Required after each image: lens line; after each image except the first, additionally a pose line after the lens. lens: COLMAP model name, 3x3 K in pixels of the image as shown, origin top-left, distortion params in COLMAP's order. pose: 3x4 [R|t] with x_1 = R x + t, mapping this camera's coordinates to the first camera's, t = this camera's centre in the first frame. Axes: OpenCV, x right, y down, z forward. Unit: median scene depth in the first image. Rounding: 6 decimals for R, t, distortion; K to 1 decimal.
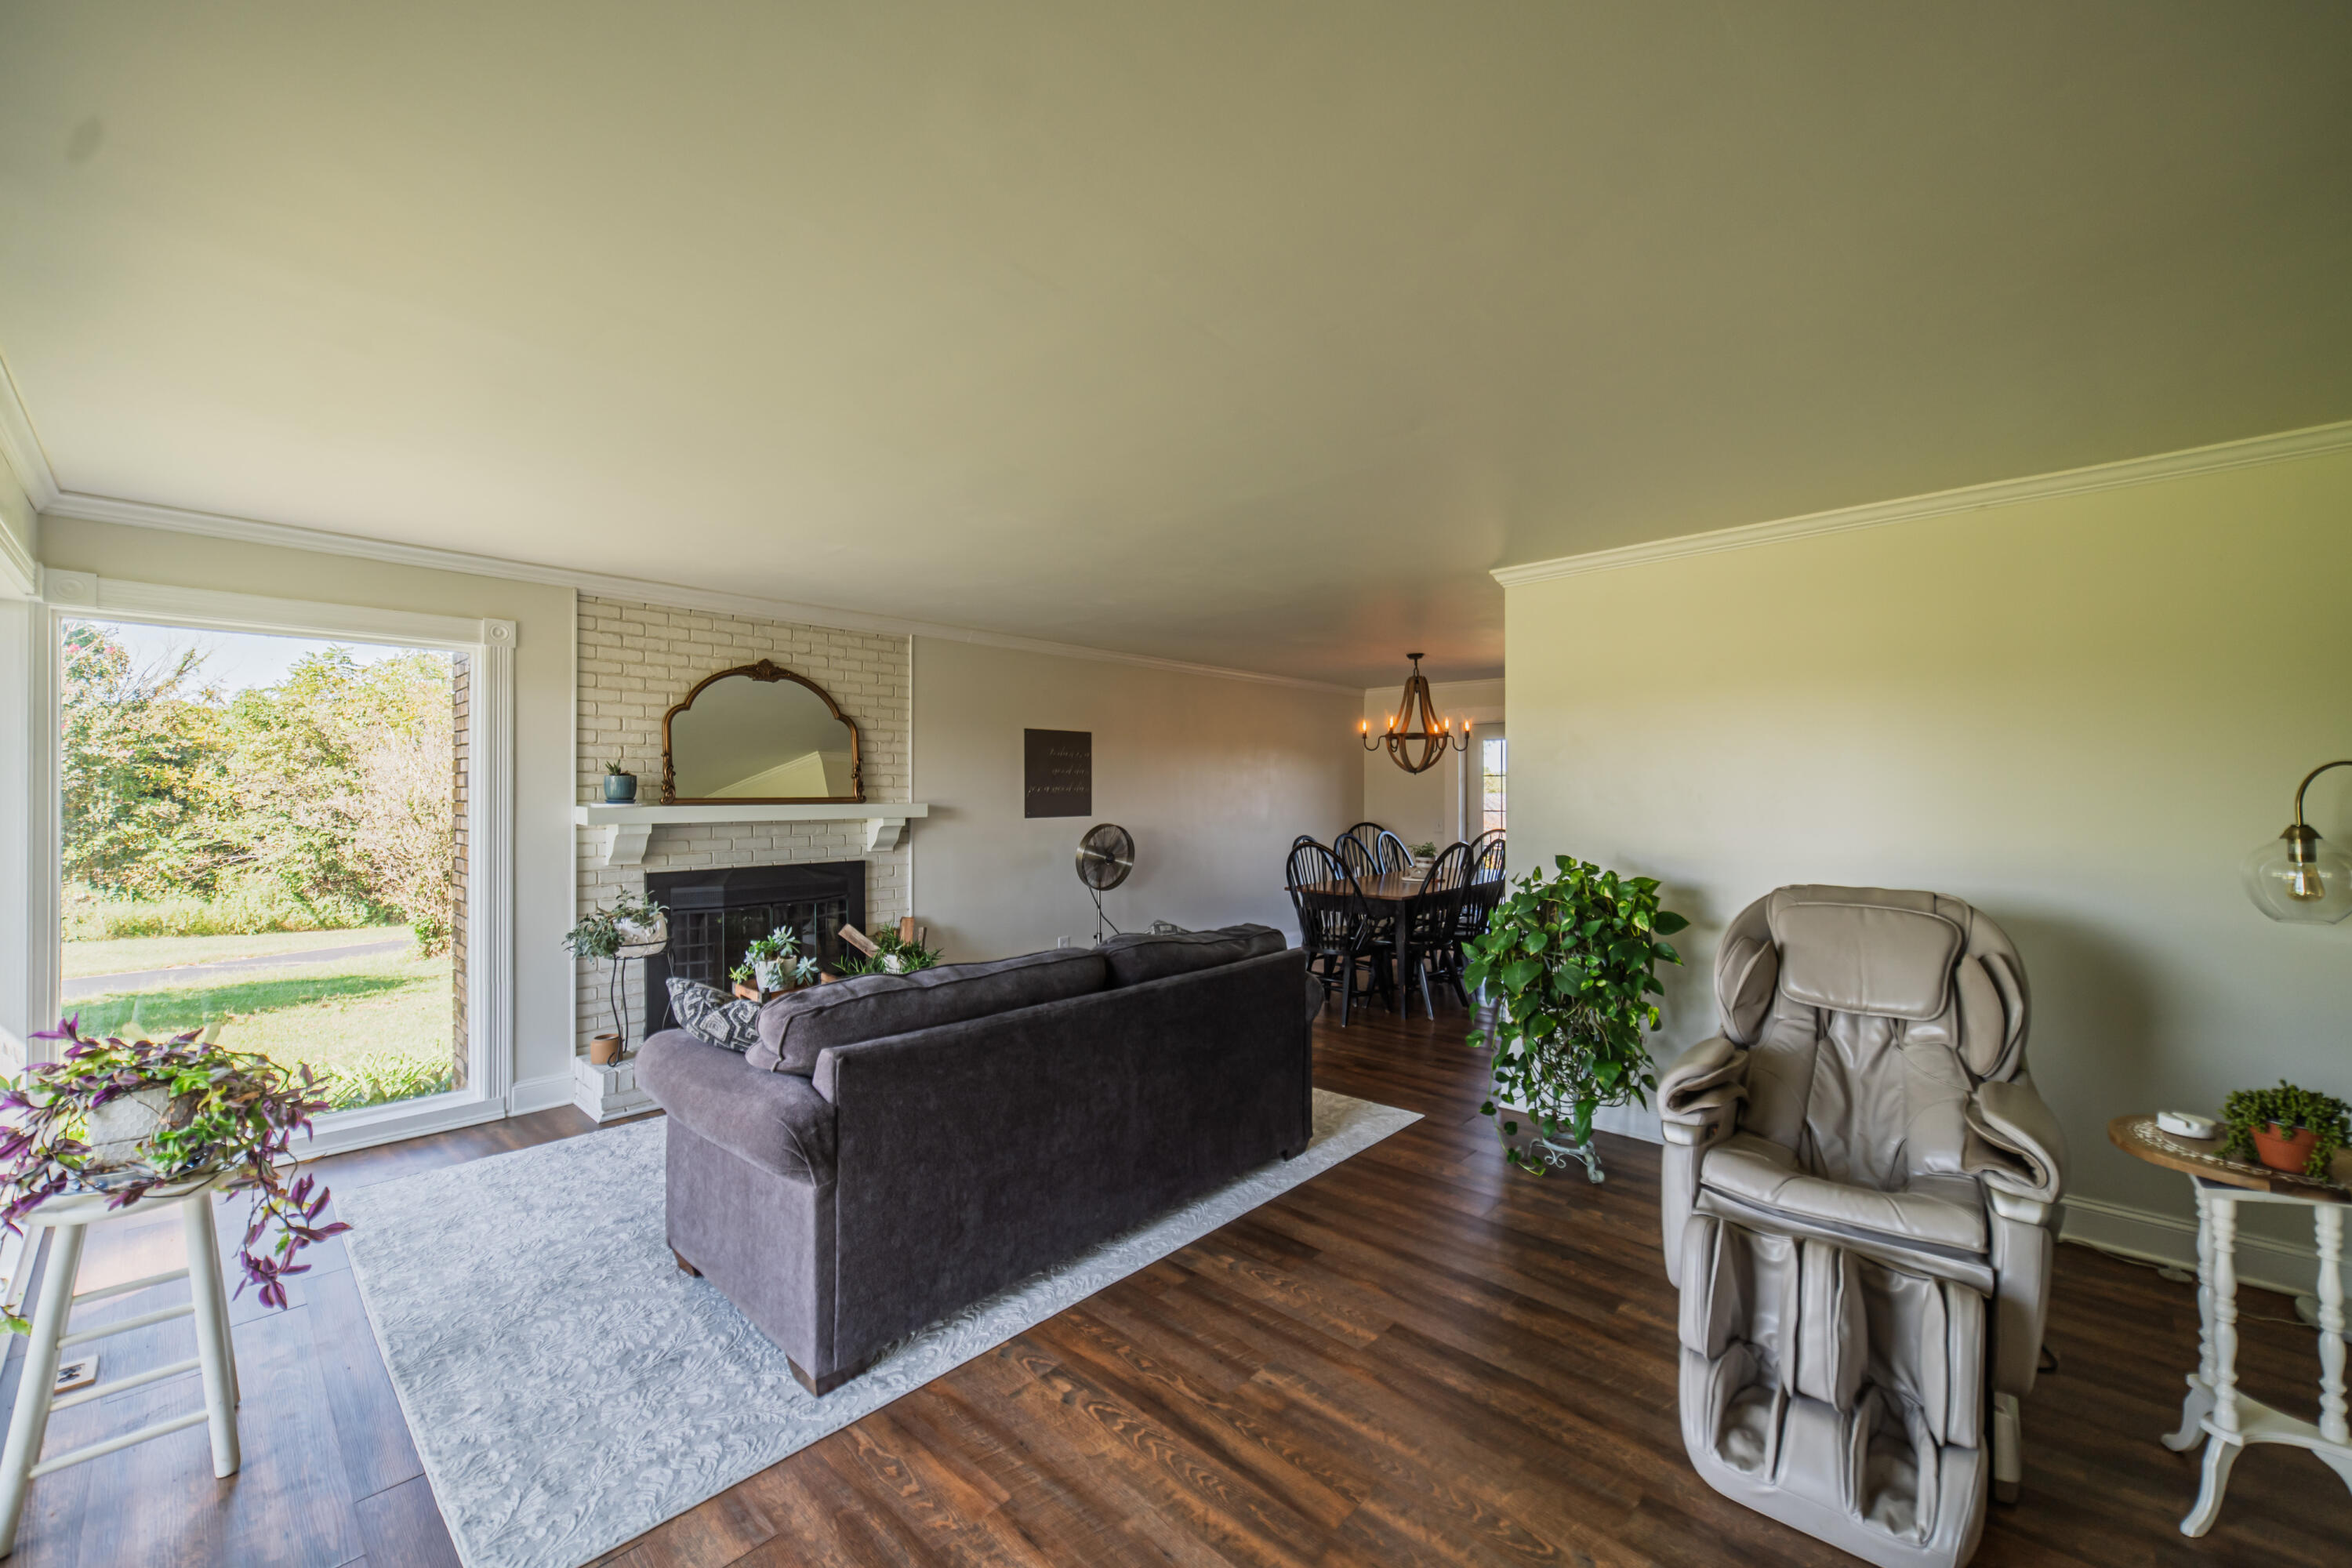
lens RADIAL K [[911.9, 0, 1170.5], [0, 911.9, 795.1], [0, 0, 1]] dist [0.002465, 0.000502]
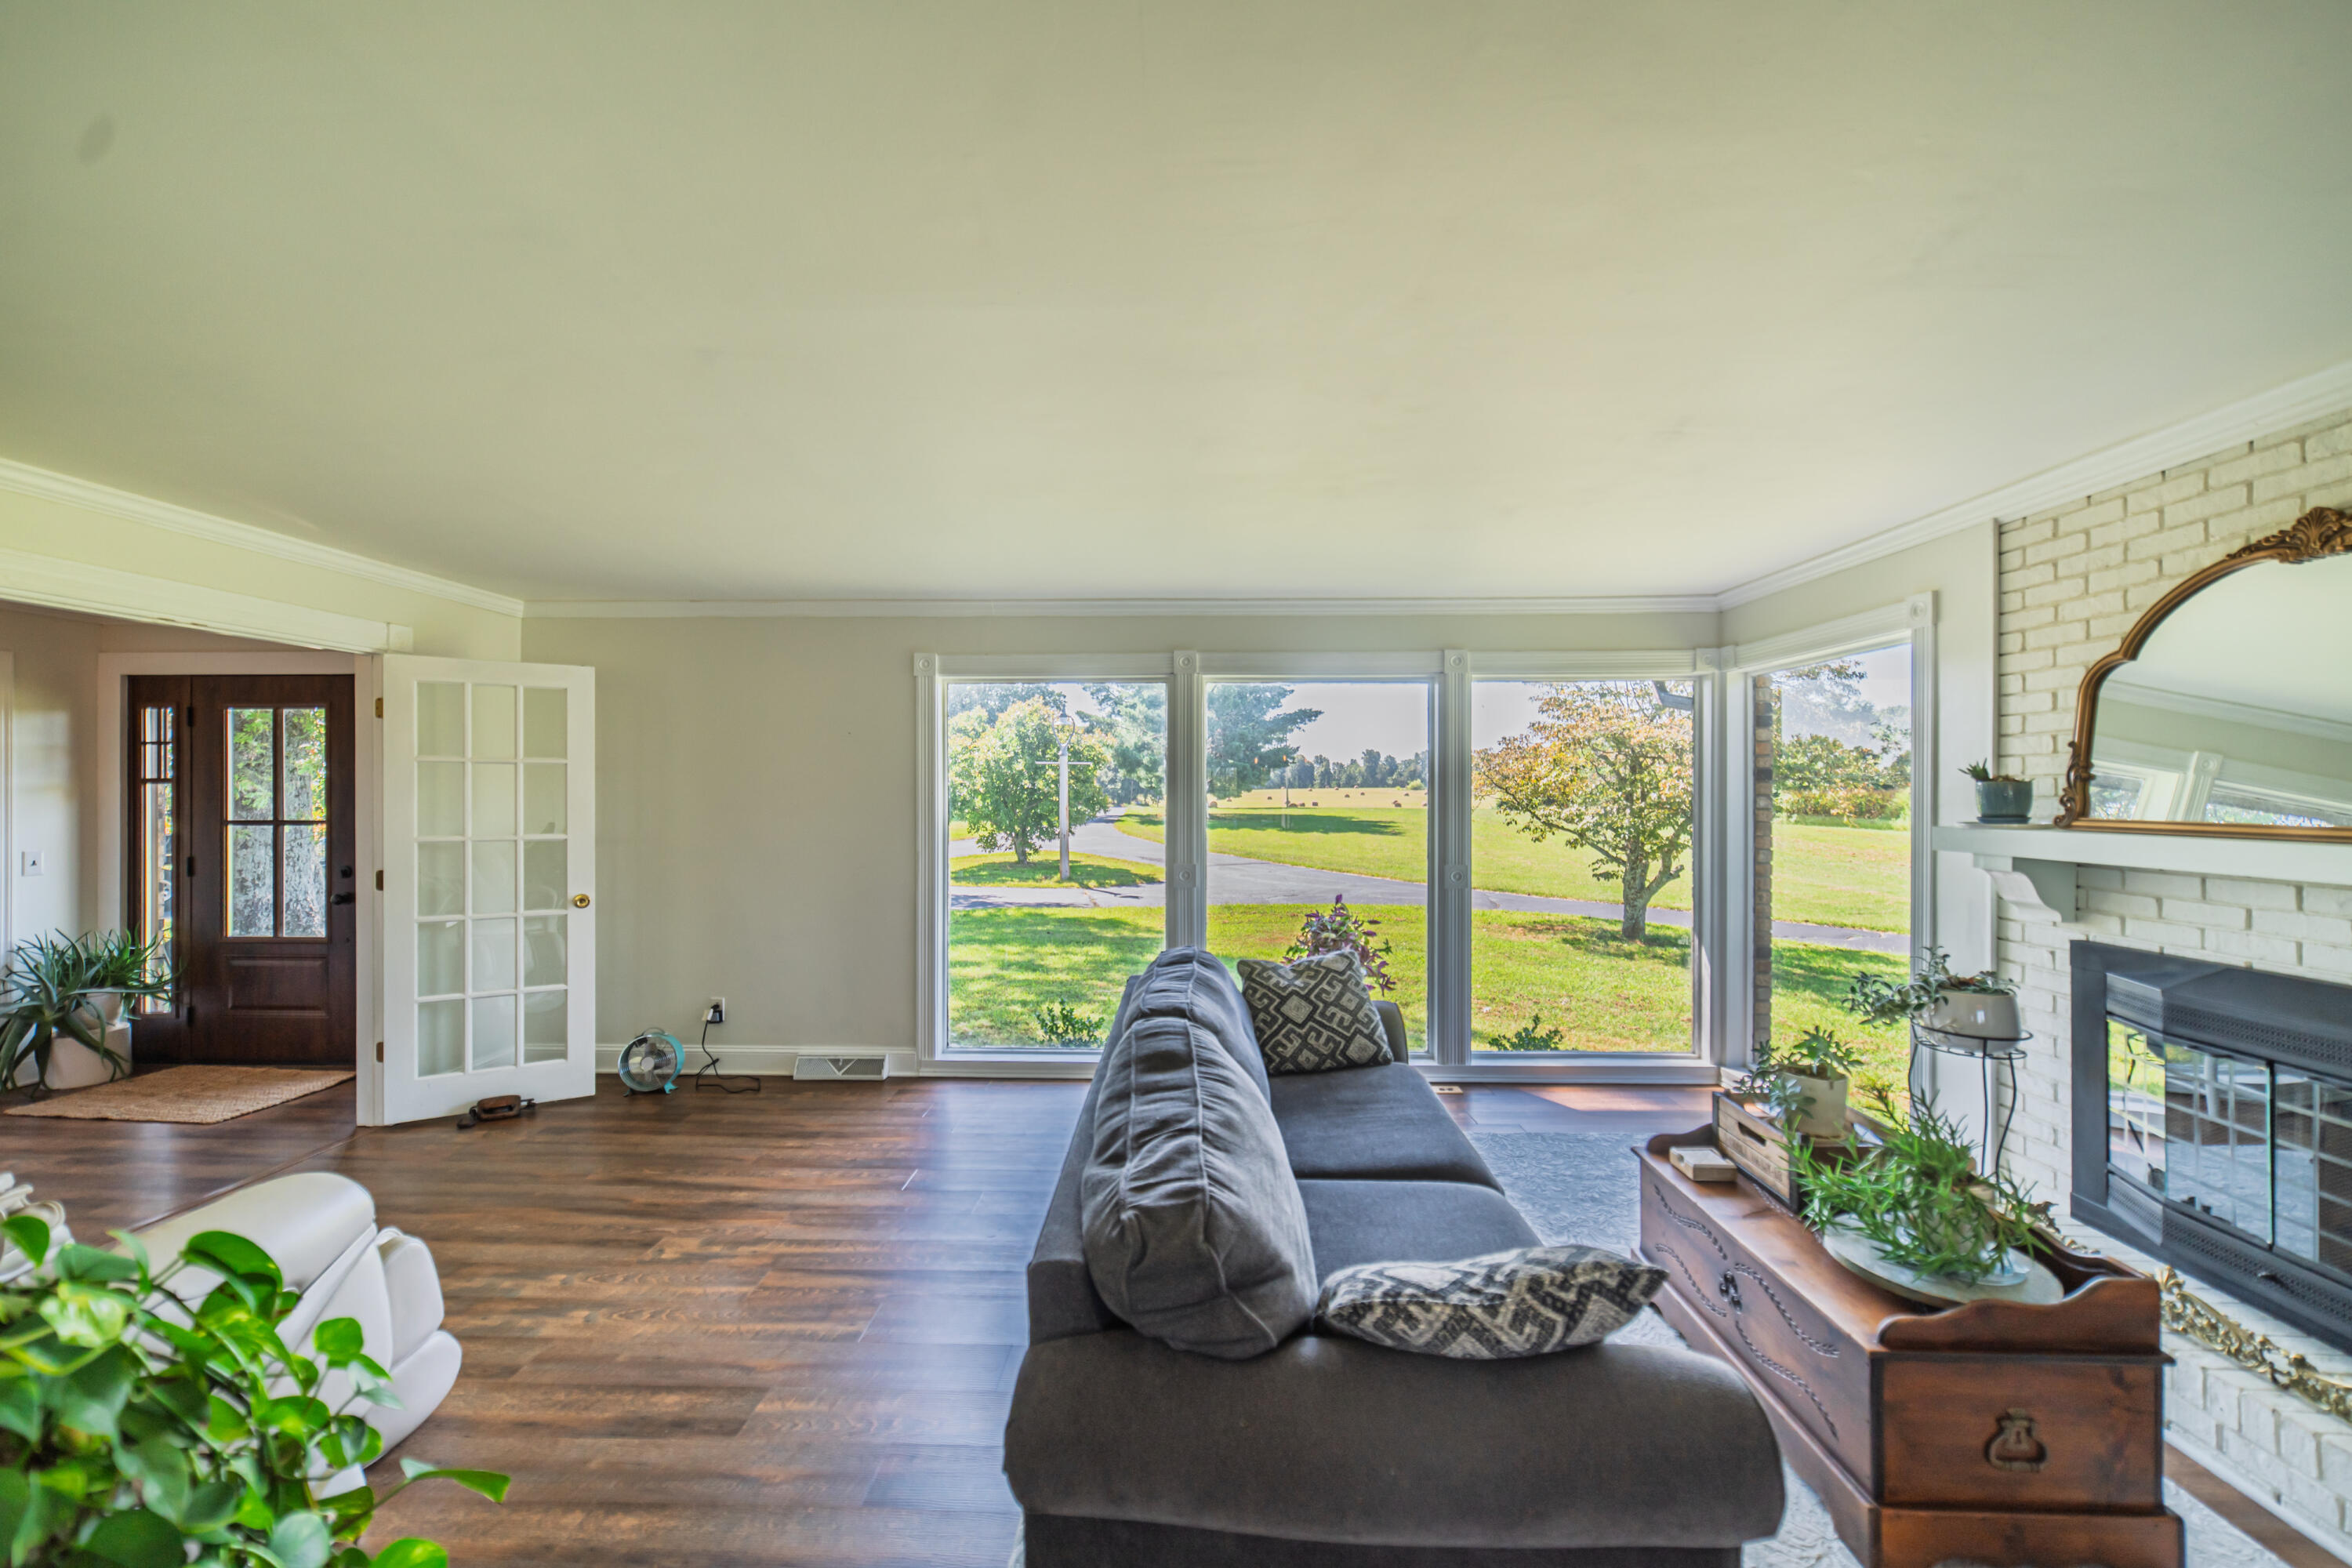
lens RADIAL K [[911.9, 0, 1181.1], [0, 911.9, 791.7], [0, 0, 1]] dist [0.002465, 0.000502]
pose [[-0.744595, 0.002461, -0.667512, 0.251746], [-0.002389, 0.999977, 0.006352, -0.014469], [0.667512, 0.006324, -0.744572, 0.948850]]
